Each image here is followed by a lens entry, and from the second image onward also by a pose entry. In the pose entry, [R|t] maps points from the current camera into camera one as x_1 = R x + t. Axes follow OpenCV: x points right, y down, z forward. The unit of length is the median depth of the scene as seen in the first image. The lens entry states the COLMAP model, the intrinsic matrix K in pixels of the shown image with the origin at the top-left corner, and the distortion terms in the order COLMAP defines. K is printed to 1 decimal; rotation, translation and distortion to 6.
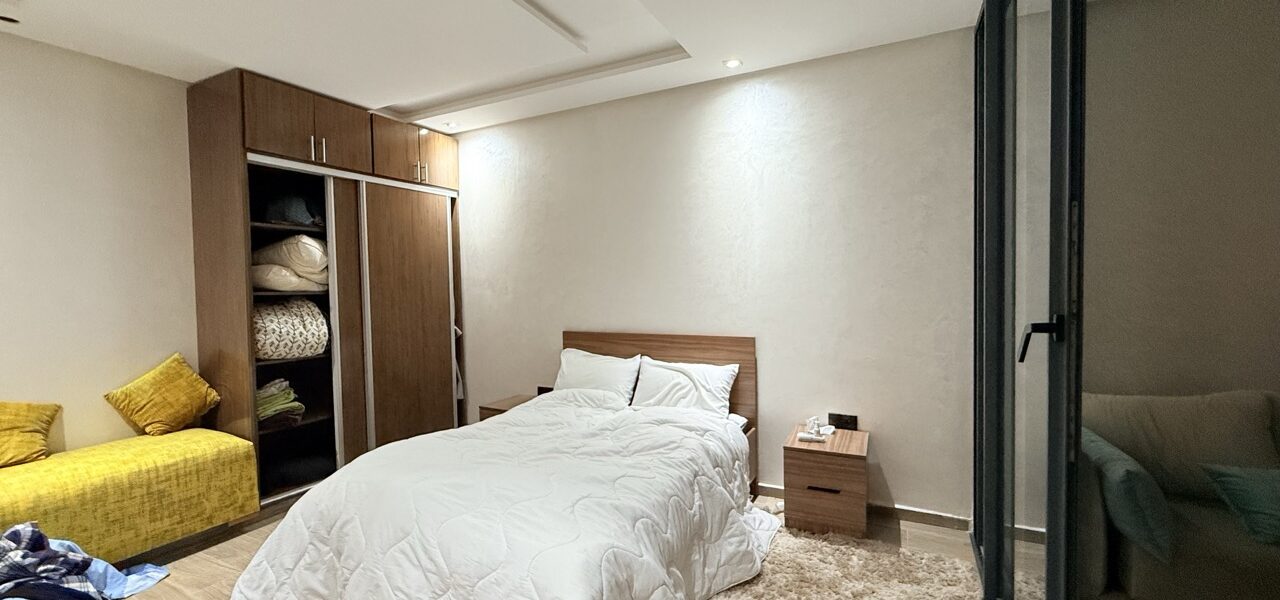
lens RADIAL K [[514.8, 0, 636.6], [0, 514.8, 297.8], [0, 0, 1]] dist [0.000038, 0.000548]
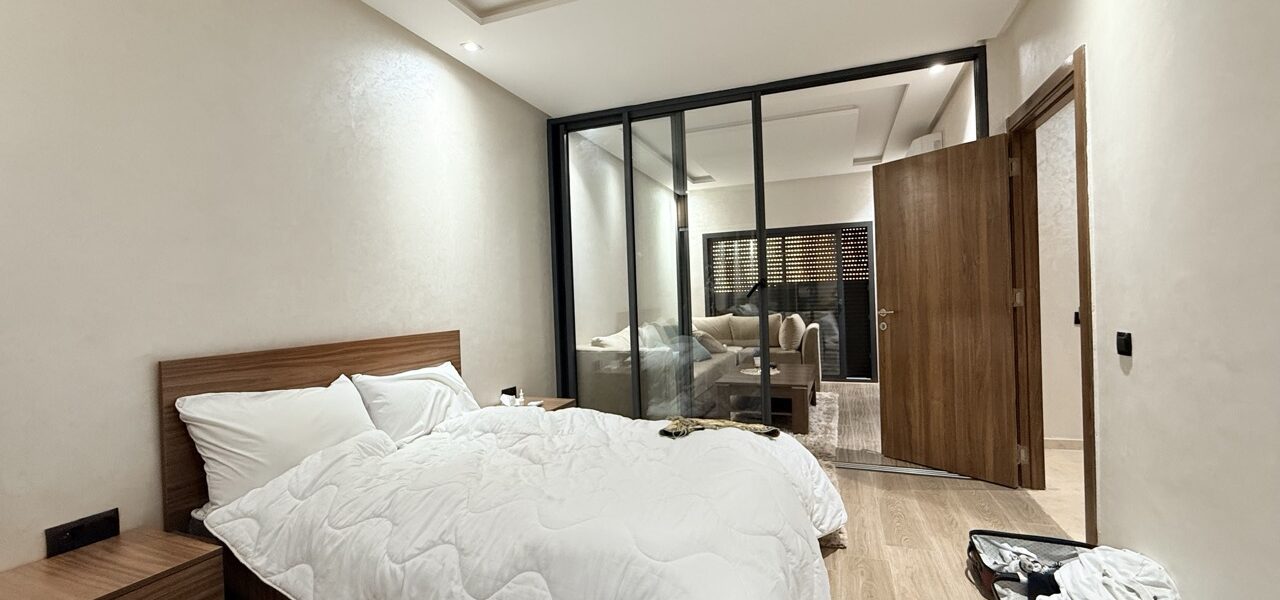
lens RADIAL K [[514.8, 0, 640.6], [0, 514.8, 302.0], [0, 0, 1]] dist [0.000038, 0.000548]
pose [[-0.102431, 0.009628, 0.994694, -1.321451], [0.067594, 0.997709, -0.002697, 0.087576], [-0.992441, 0.066959, -0.102847, 1.320204]]
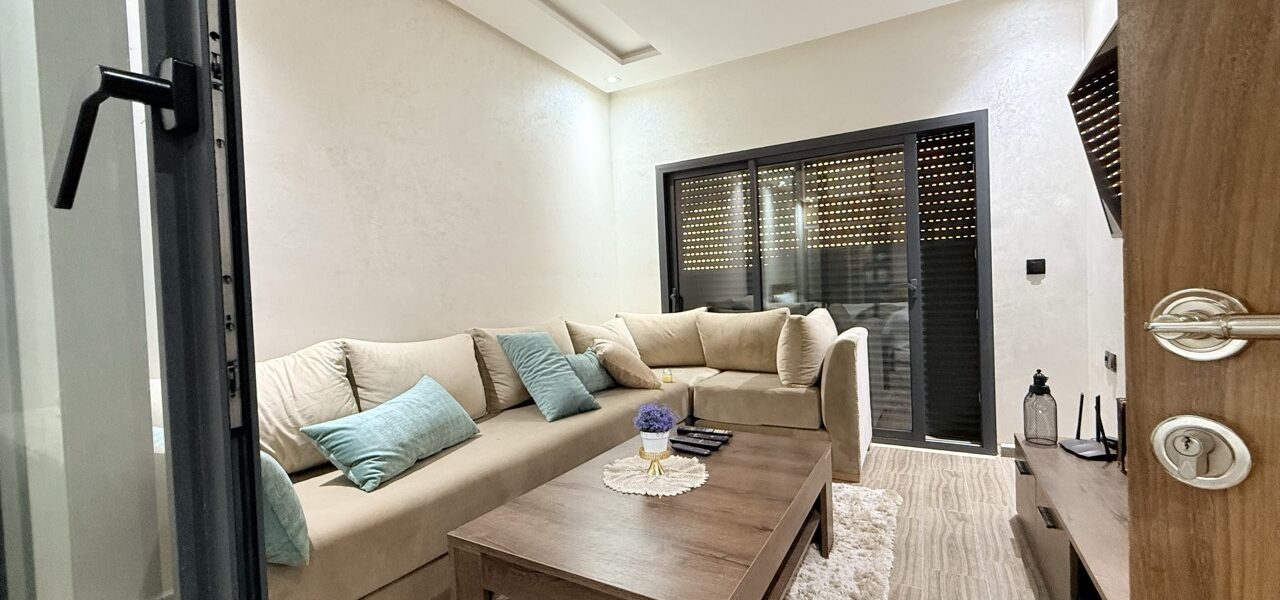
lens RADIAL K [[514.8, 0, 637.2], [0, 514.8, 300.2], [0, 0, 1]] dist [0.000038, 0.000548]
pose [[0.047823, -0.005435, 0.998841, 0.297343], [0.068069, 0.997678, 0.002169, 0.157925], [-0.996534, 0.067886, 0.048082, 0.431746]]
